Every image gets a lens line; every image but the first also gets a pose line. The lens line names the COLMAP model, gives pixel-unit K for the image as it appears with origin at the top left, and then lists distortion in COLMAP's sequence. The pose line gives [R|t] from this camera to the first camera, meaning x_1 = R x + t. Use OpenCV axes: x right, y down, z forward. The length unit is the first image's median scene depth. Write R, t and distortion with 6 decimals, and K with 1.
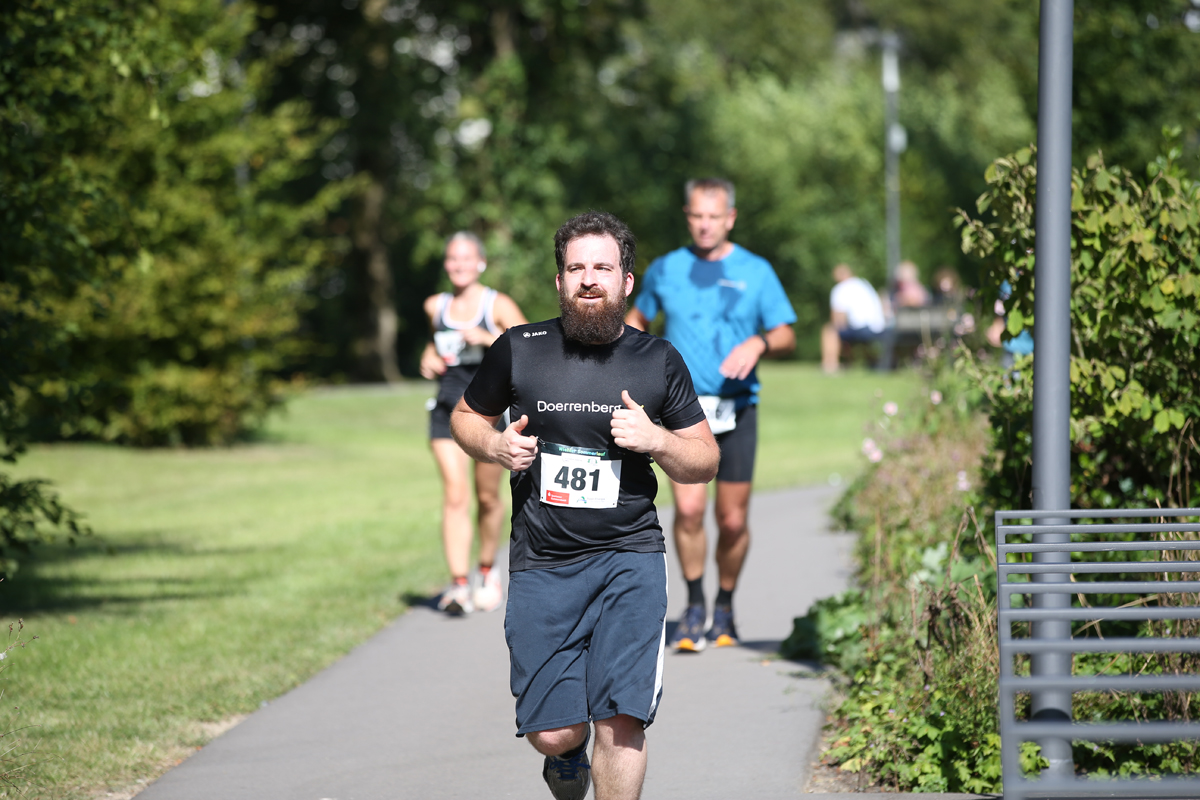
lens RADIAL K [[6245.9, 0, 600.0], [0, 6245.9, 400.0], [0, 0, 1]] dist [1.285017, -1.440580]
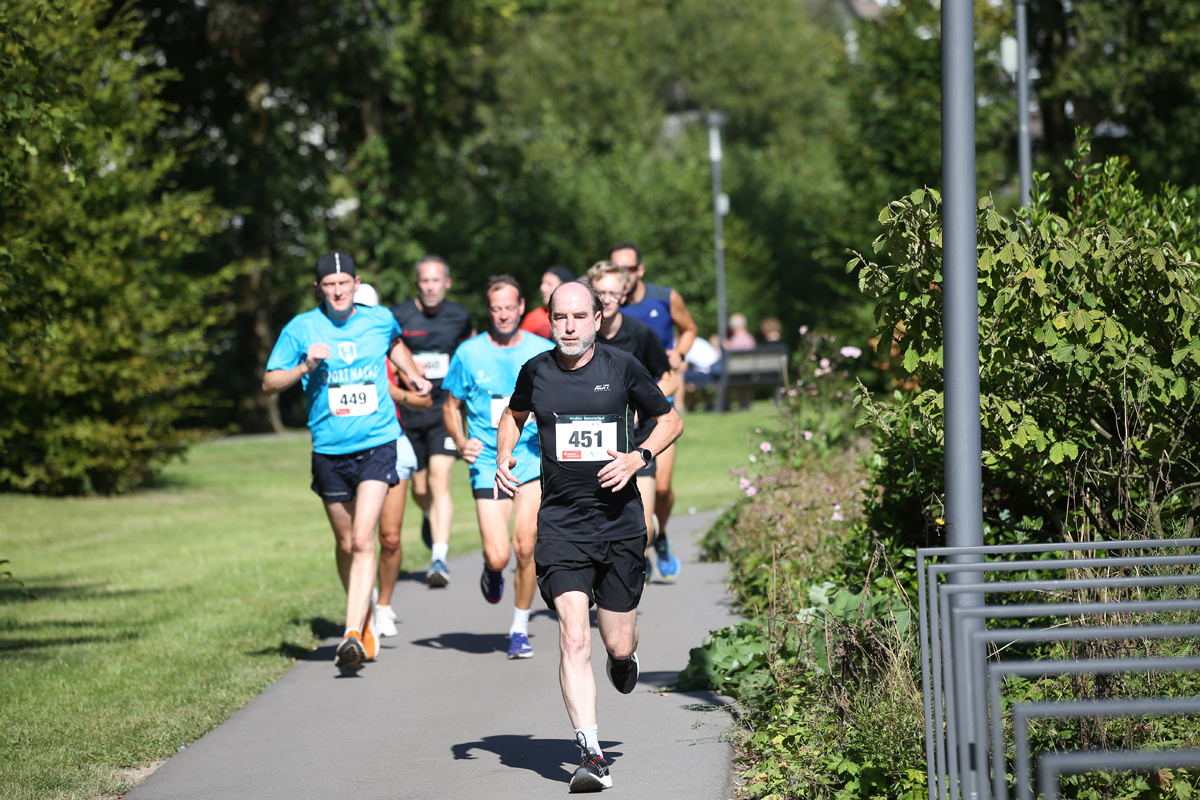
lens RADIAL K [[5079.2, 0, 600.0], [0, 5079.2, 400.0], [0, 0, 1]] dist [0.364968, 10.530175]
pose [[0.999160, -0.022698, 0.034126, -0.012953], [0.022942, 0.999714, -0.006787, -0.001419], [-0.033962, 0.007564, 0.999395, 0.170274]]
